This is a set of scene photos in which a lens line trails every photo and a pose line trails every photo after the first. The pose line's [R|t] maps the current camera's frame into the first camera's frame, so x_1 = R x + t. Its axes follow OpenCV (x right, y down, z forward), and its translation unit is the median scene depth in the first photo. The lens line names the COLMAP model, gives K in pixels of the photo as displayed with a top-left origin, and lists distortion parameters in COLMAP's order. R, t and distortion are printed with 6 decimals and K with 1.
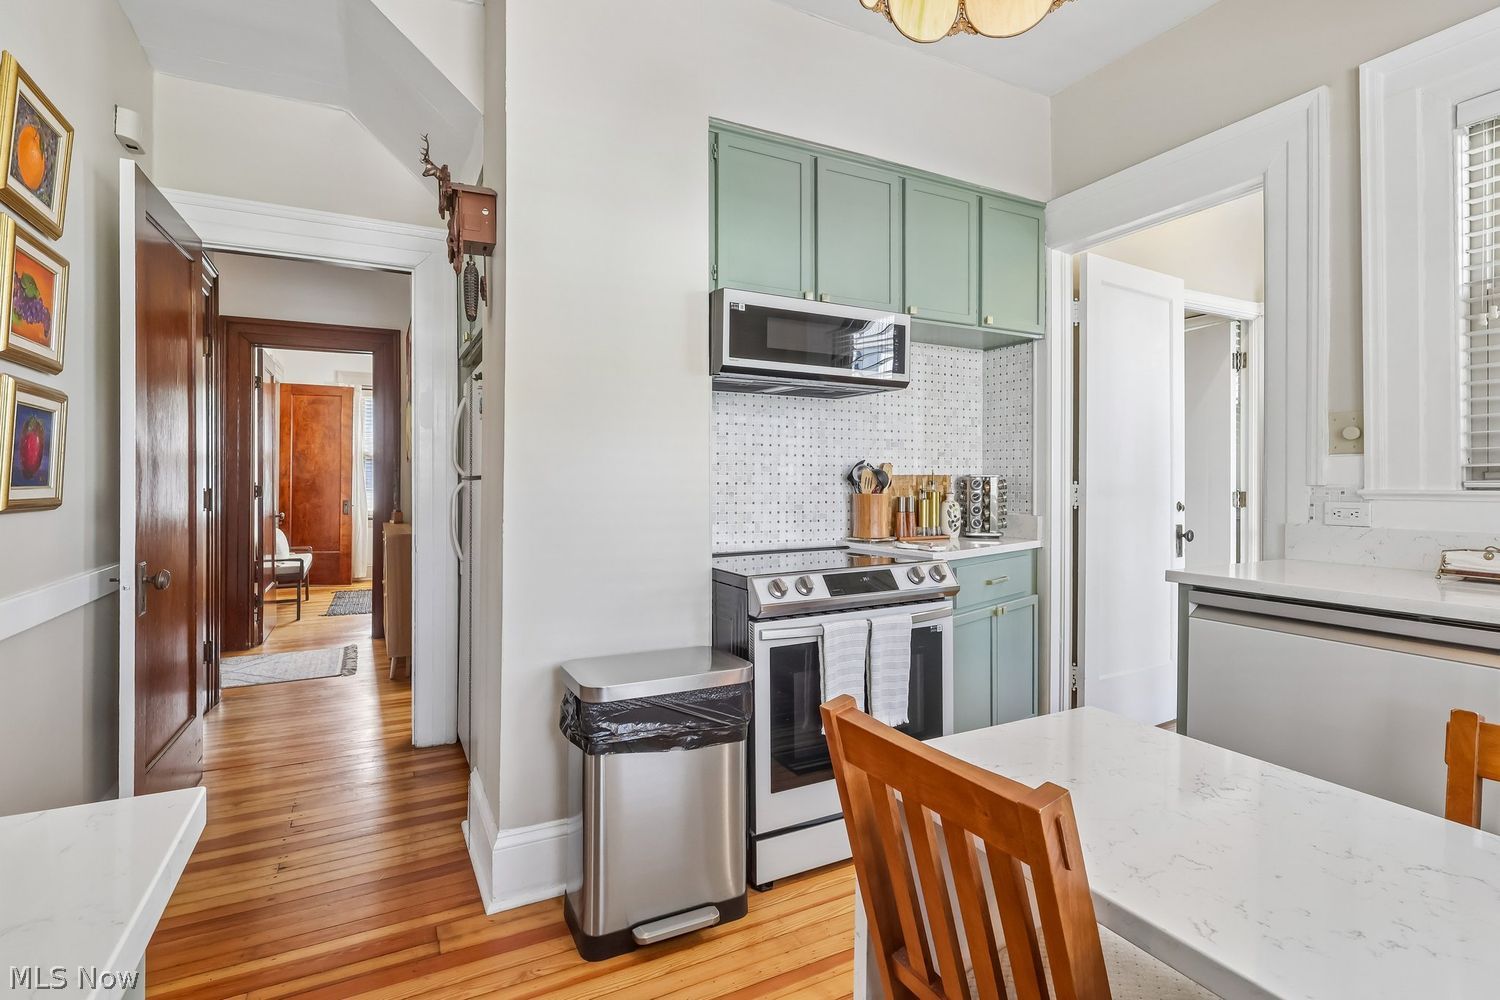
lens RADIAL K [[726.4, 0, 749.1], [0, 726.4, 491.0], [0, 0, 1]] dist [-0.001133, -0.000441]
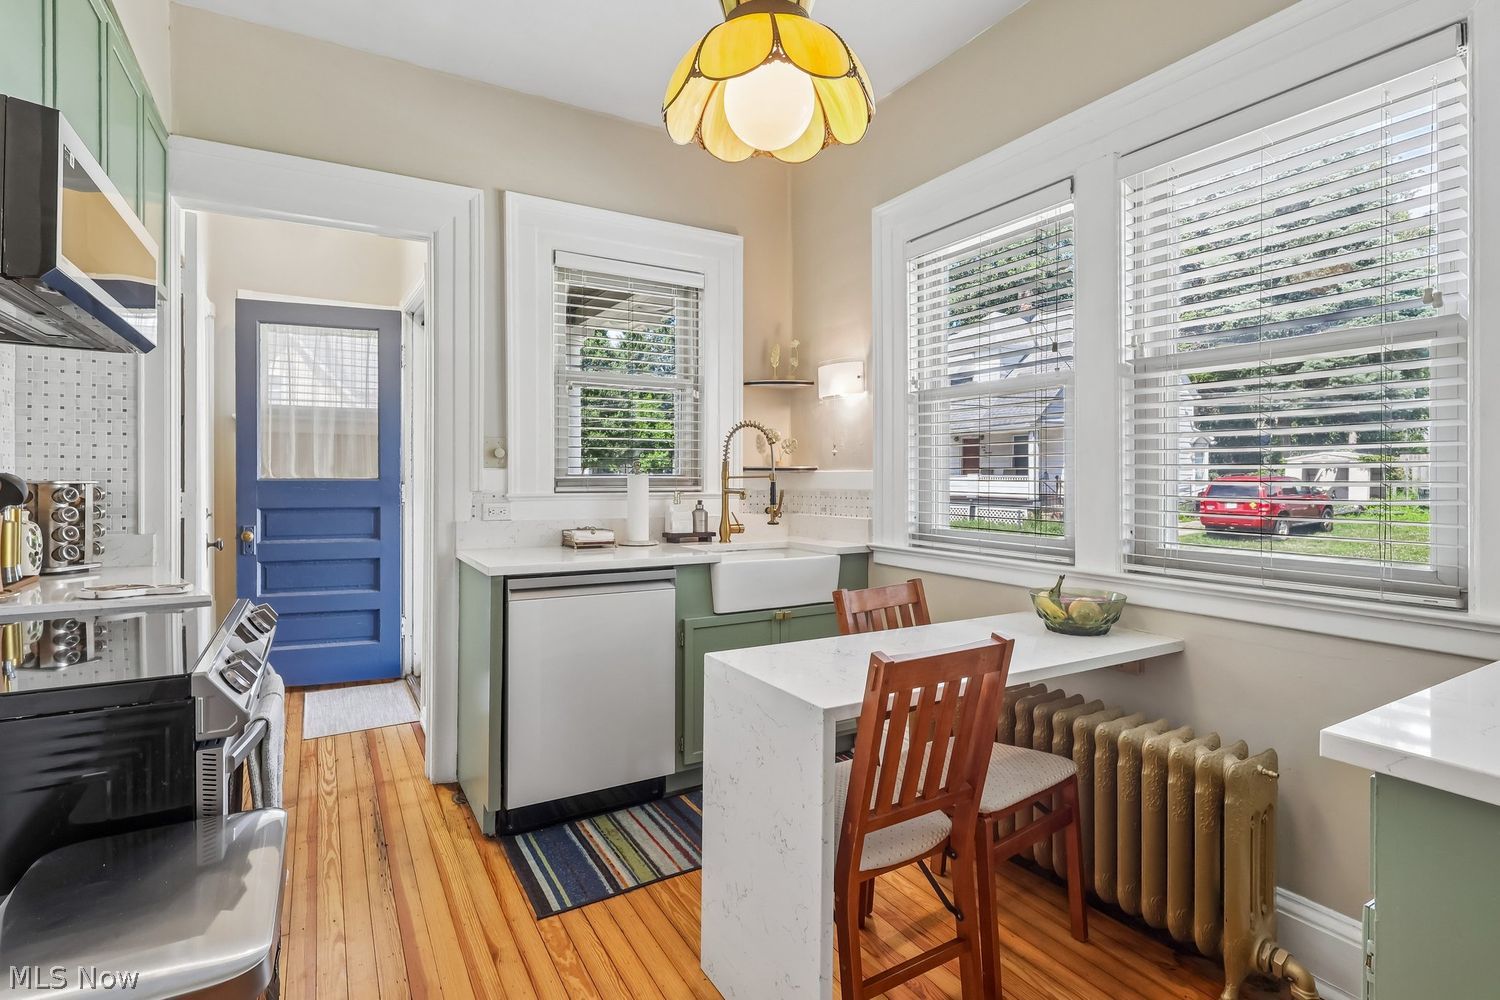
lens RADIAL K [[726.4, 0, 751.6], [0, 726.4, 488.4], [0, 0, 1]] dist [-0.001133, -0.000441]
pose [[-0.039989, -0.009423, 0.999156, -0.551224], [0.012791, 0.999869, 0.009942, -0.019585], [-0.999118, 0.013178, -0.039863, 0.562630]]
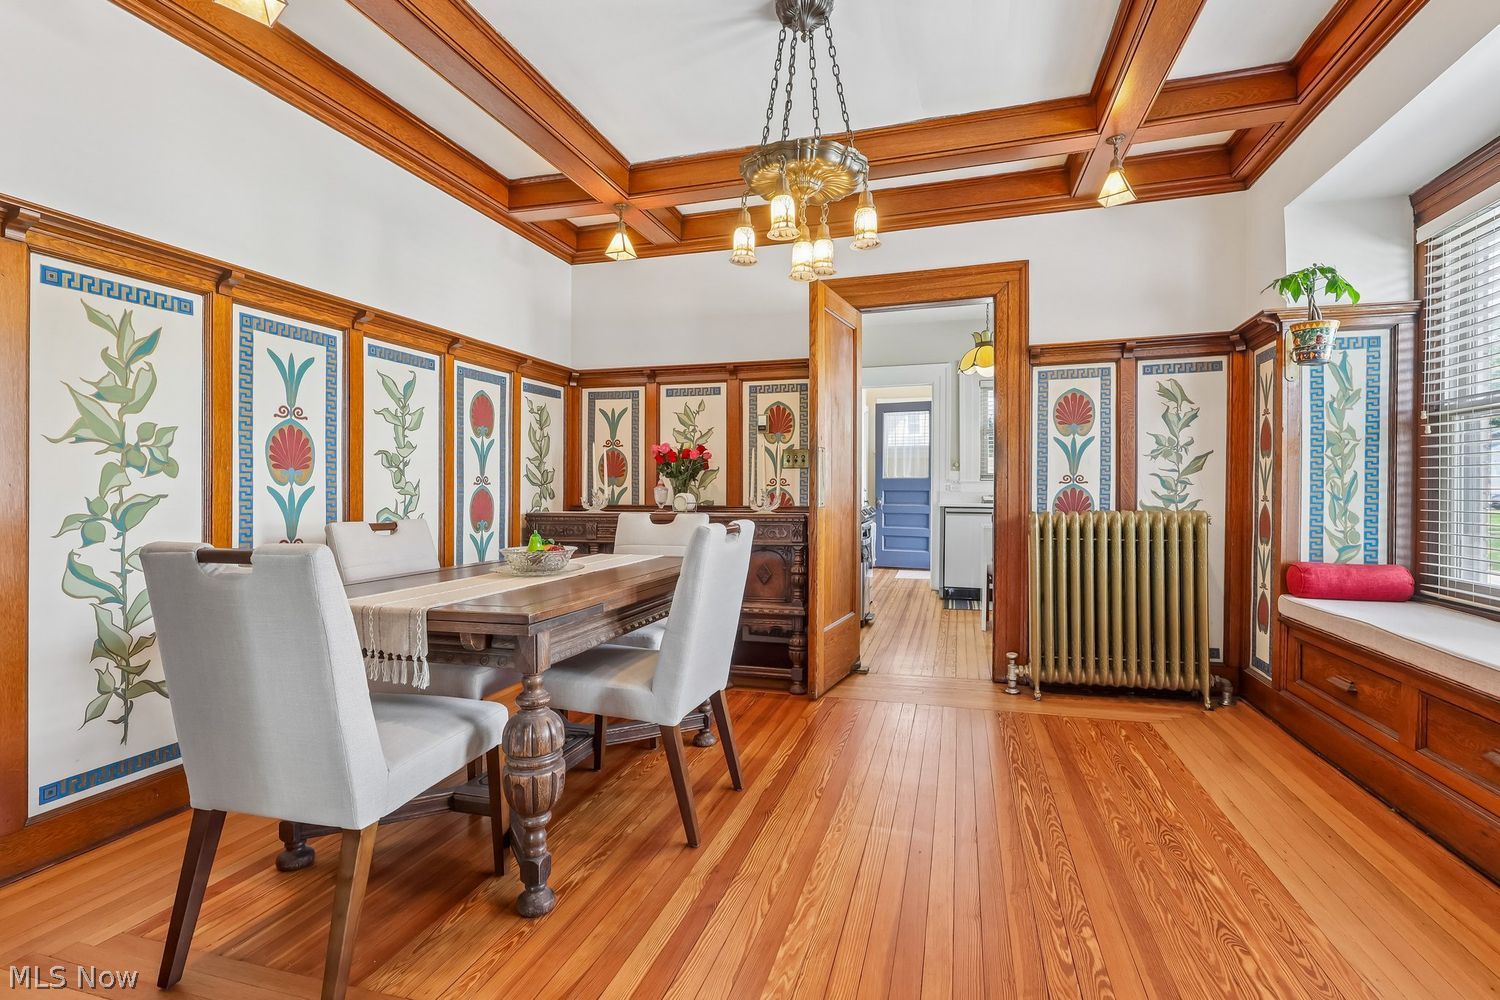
lens RADIAL K [[726.4, 0, 751.1], [0, 726.4, 495.7], [0, 0, 1]] dist [-0.001133, -0.000441]
pose [[0.709930, -0.003672, 0.704263, -2.212791], [0.009393, 0.999947, -0.004254, 0.070746], [-0.704210, 0.009635, 0.709927, -0.729609]]
